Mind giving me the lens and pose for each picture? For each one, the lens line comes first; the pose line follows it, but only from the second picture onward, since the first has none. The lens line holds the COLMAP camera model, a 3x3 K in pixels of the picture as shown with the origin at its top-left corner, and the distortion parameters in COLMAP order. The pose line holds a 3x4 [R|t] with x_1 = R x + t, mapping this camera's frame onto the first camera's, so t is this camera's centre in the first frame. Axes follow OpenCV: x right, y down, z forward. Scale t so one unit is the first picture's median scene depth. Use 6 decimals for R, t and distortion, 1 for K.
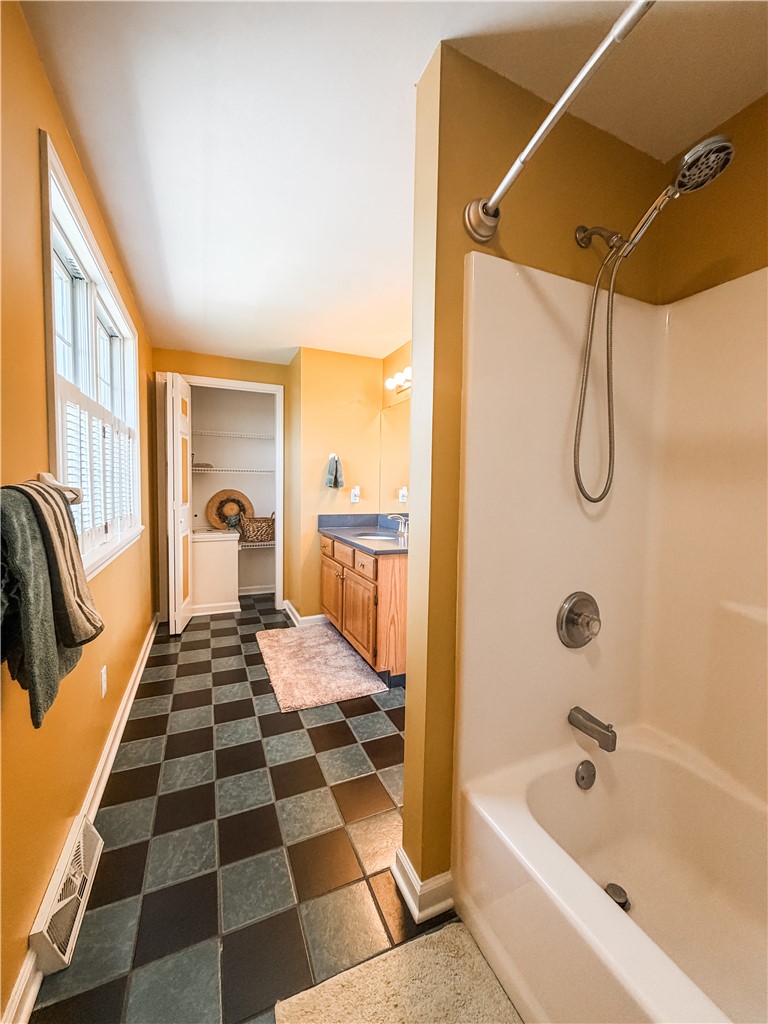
lens RADIAL K [[407.5, 0, 383.6], [0, 407.5, 507.7], [0, 0, 1]] dist [0.000636, -0.000262]
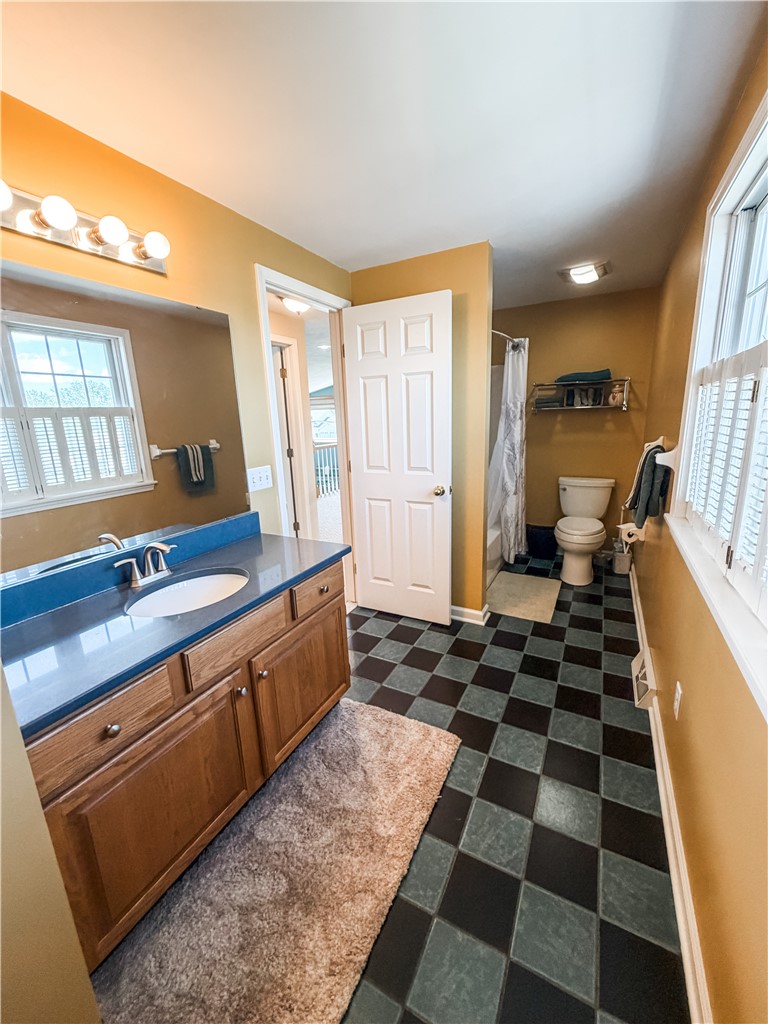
lens RADIAL K [[407.5, 0, 382.5], [0, 407.5, 511.5], [0, 0, 1]] dist [0.000636, -0.000262]
pose [[-0.619325, -0.158405, 0.768989, -0.820844], [0.082255, 0.960955, 0.264194, -0.206560], [-0.780814, 0.226875, -0.582114, 1.725925]]
